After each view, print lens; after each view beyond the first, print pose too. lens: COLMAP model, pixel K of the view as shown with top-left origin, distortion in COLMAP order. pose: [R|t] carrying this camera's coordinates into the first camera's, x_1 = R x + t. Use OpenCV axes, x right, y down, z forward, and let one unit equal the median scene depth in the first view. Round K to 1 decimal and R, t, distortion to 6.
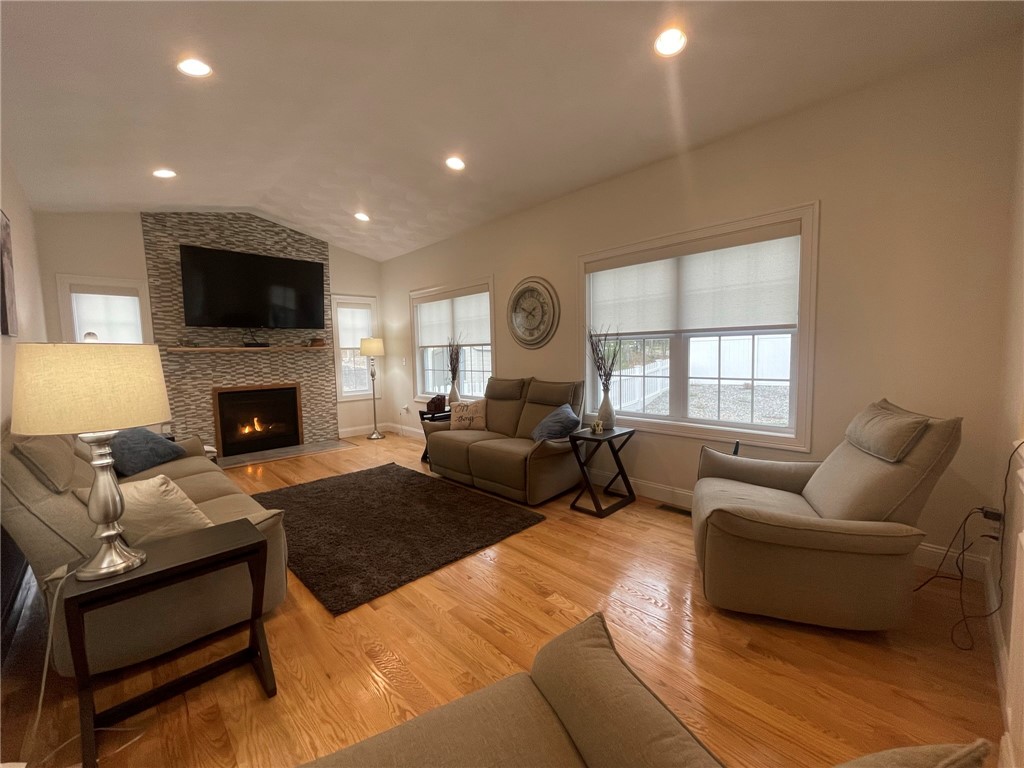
lens RADIAL K [[414.4, 0, 513.5], [0, 414.4, 382.5], [0, 0, 1]] dist [0.002607, 0.000302]
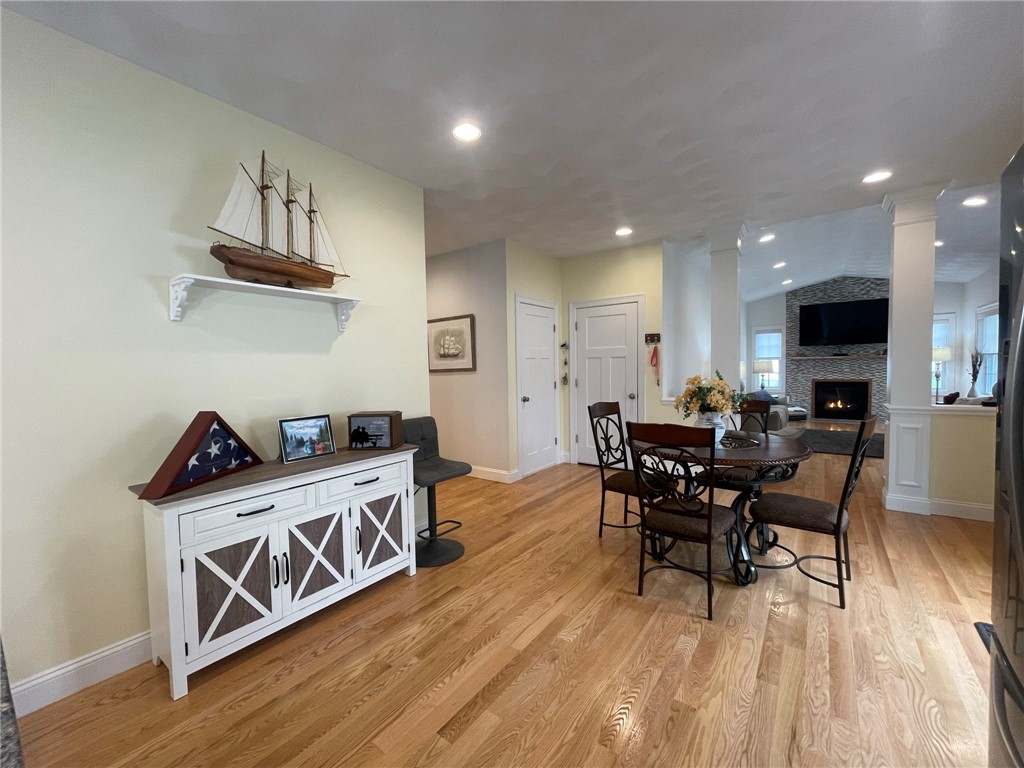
lens RADIAL K [[414.4, 0, 515.5], [0, 414.4, 384.8], [0, 0, 1]] dist [0.002607, 0.000302]
pose [[0.153544, 0.064386, -0.986042, 0.943440], [-0.058219, 0.996731, 0.056019, 0.013673], [0.986425, 0.048805, 0.156790, -0.617387]]
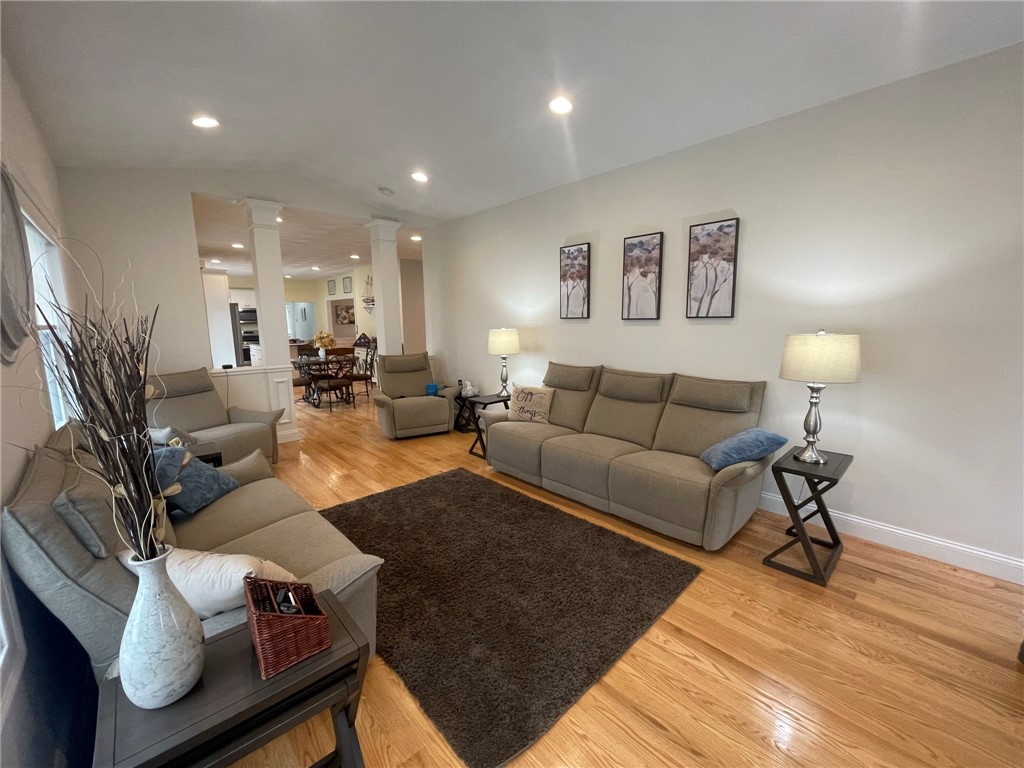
lens RADIAL K [[414.4, 0, 514.5], [0, 414.4, 383.7], [0, 0, 1]] dist [0.002607, 0.000302]
pose [[-0.998965, 0.026172, 0.037207, -0.327856], [0.033909, 0.973645, 0.225533, -0.115987], [-0.030323, 0.226561, -0.973525, 1.199895]]
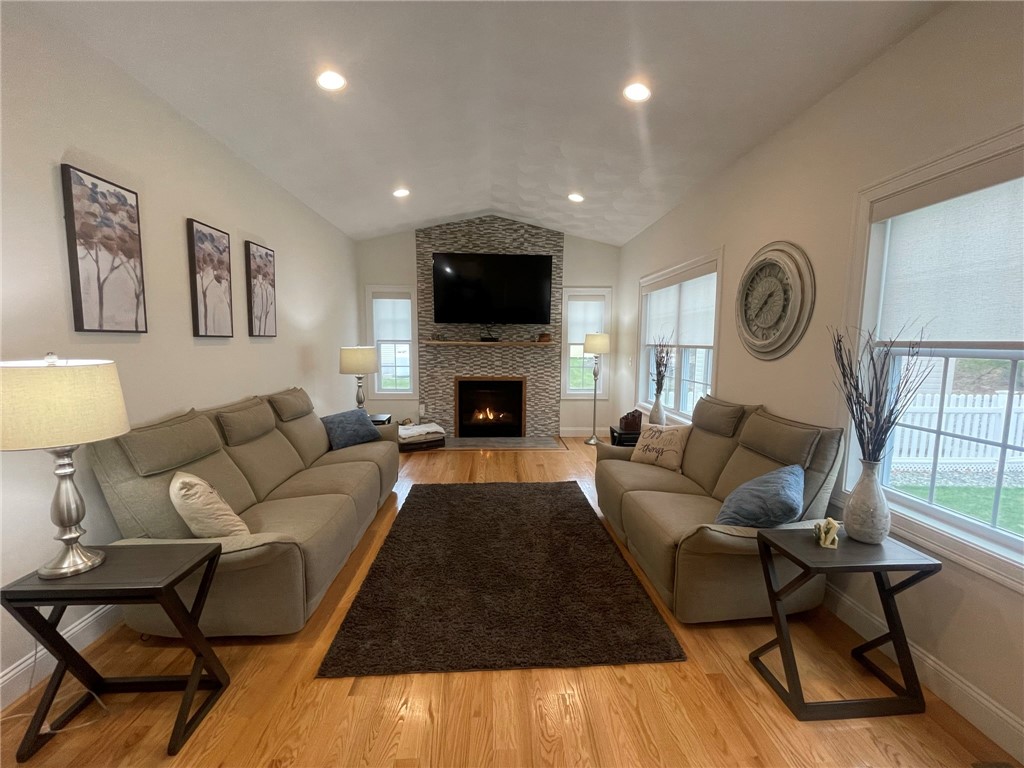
lens RADIAL K [[414.4, 0, 515.1], [0, 414.4, 386.7], [0, 0, 1]] dist [0.002607, 0.000302]
pose [[0.750357, 0.100029, -0.653421, 0.161393], [-0.073851, 0.994982, 0.067510, -0.052296], [0.656895, -0.002401, 0.753979, 0.264889]]
